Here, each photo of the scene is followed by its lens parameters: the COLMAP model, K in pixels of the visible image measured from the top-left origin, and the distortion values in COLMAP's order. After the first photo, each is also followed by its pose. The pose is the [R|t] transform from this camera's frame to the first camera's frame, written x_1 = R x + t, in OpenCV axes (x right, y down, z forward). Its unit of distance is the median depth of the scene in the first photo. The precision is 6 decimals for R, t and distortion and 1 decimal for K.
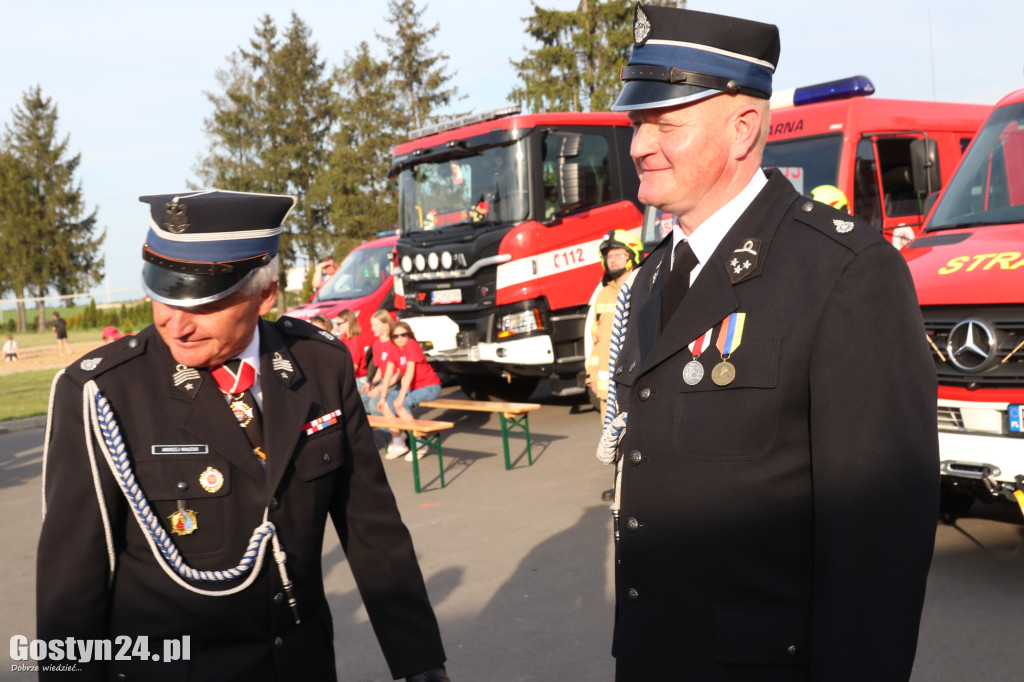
lens RADIAL K [[1140.4, 0, 512.0], [0, 1140.4, 341.0], [0, 0, 1]] dist [-0.124241, 0.064328]
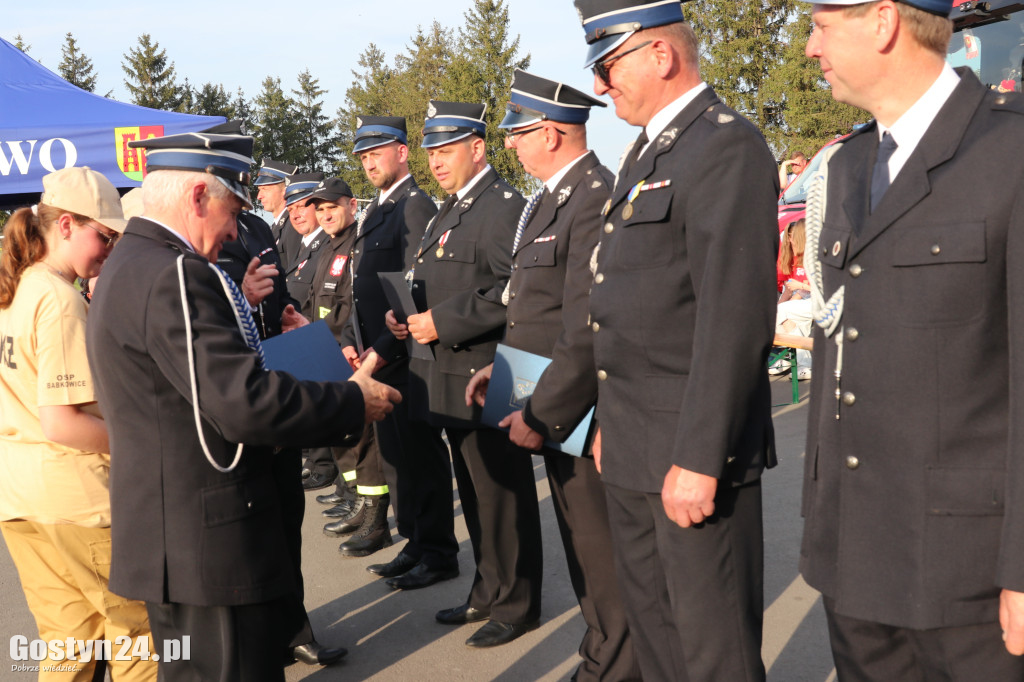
lens RADIAL K [[1157.4, 0, 512.0], [0, 1157.4, 341.0], [0, 0, 1]] dist [-0.118077, 0.037291]
pose [[0.927861, 0.049110, -0.369678, -0.010583], [-0.018749, 0.996181, 0.085281, -0.000345], [0.372455, -0.072198, 0.925238, 0.030931]]
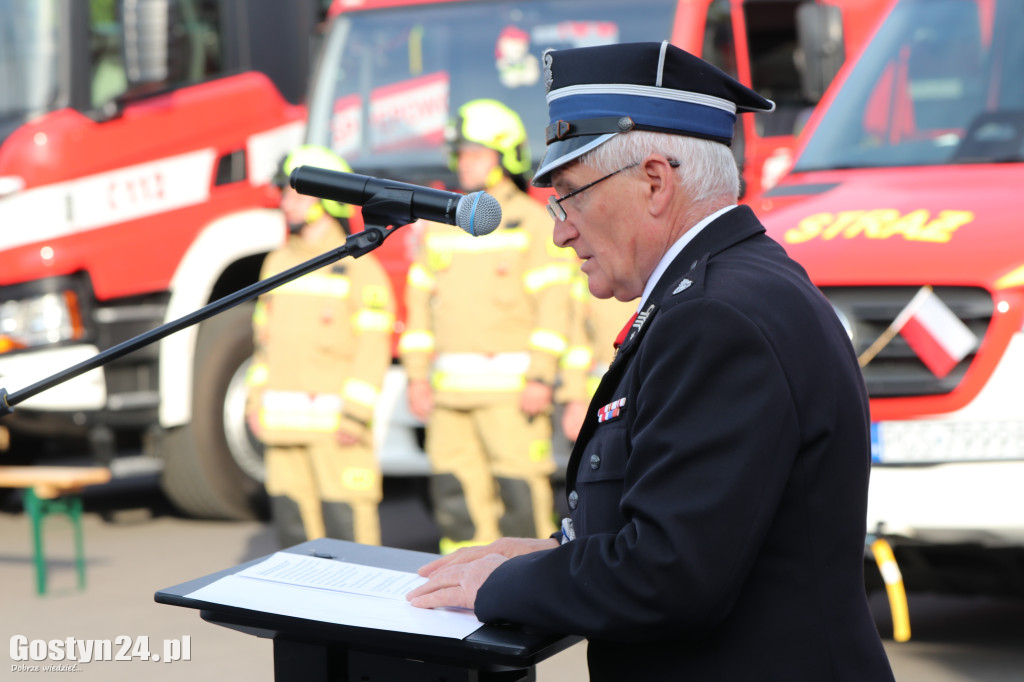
lens RADIAL K [[3504.1, 0, 512.0], [0, 3504.1, 341.0], [0, 0, 1]] dist [-0.062605, -0.074489]
pose [[0.976625, 0.023613, 0.213650, -0.025315], [-0.017947, 0.999435, -0.028418, 0.006927], [-0.214201, 0.023920, 0.976497, -0.110984]]
